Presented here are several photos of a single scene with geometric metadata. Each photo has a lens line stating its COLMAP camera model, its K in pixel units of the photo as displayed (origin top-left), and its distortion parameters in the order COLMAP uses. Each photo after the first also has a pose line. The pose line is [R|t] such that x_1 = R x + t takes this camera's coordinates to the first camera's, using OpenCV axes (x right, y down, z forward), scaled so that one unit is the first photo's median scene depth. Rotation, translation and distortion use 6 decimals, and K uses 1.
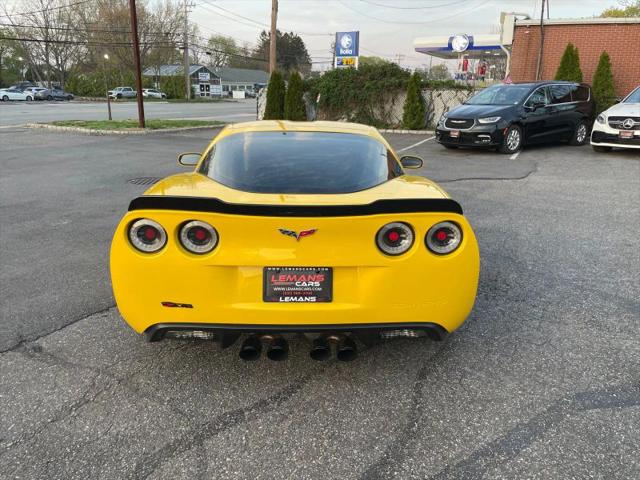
lens RADIAL K [[475.6, 0, 320.0], [0, 475.6, 240.0], [0, 0, 1]] dist [0.077114, -0.109126]
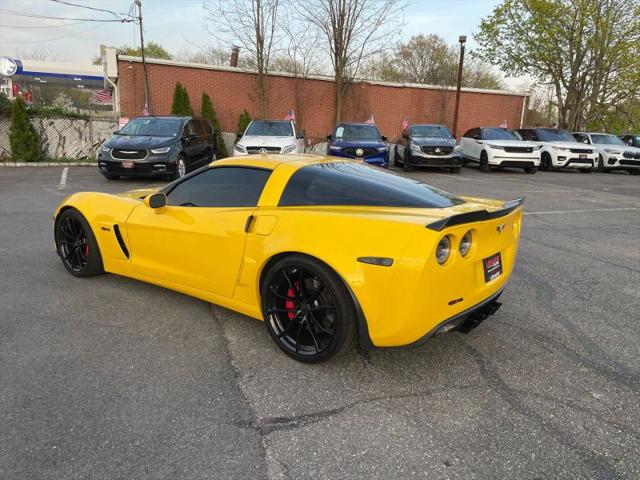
lens RADIAL K [[483.0, 0, 328.1], [0, 483.0, 240.3], [0, 0, 1]] dist [0.056608, -0.102280]
pose [[0.606354, -0.157725, 0.779396, -0.197010], [0.203526, 0.978267, 0.039632, -0.018691], [-0.768708, 0.134596, 0.625277, 0.061148]]
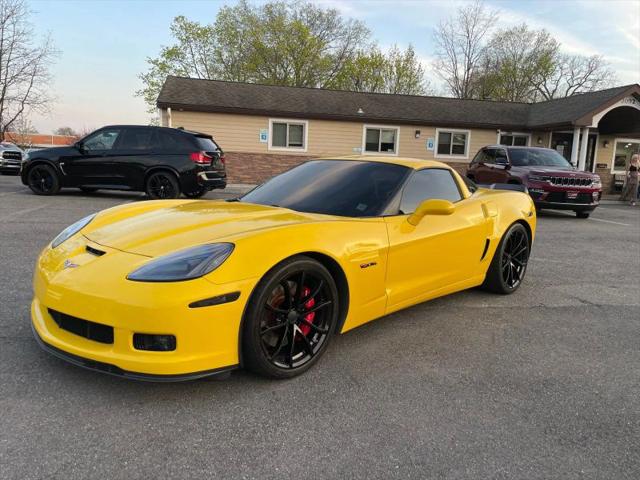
lens RADIAL K [[475.6, 0, 320.0], [0, 475.6, 240.0], [0, 0, 1]] dist [0.077114, -0.109126]
pose [[-0.707966, -0.147208, 0.690734, -0.175976], [0.155221, 0.921689, 0.355522, -0.109128], [-0.688978, 0.358914, -0.629675, 0.419159]]
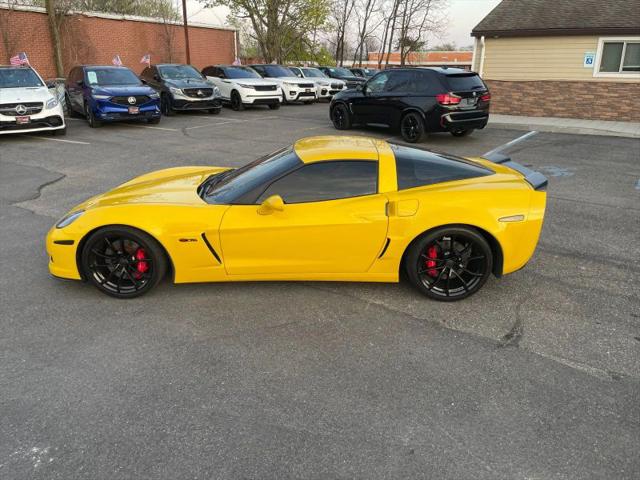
lens RADIAL K [[475.6, 0, 320.0], [0, 475.6, 240.0], [0, 0, 1]] dist [0.077114, -0.109126]
pose [[0.021013, -0.346141, 0.937947, -0.288257], [0.282295, 0.902034, 0.326563, -0.095278], [-0.959097, 0.257916, 0.116669, 0.213929]]
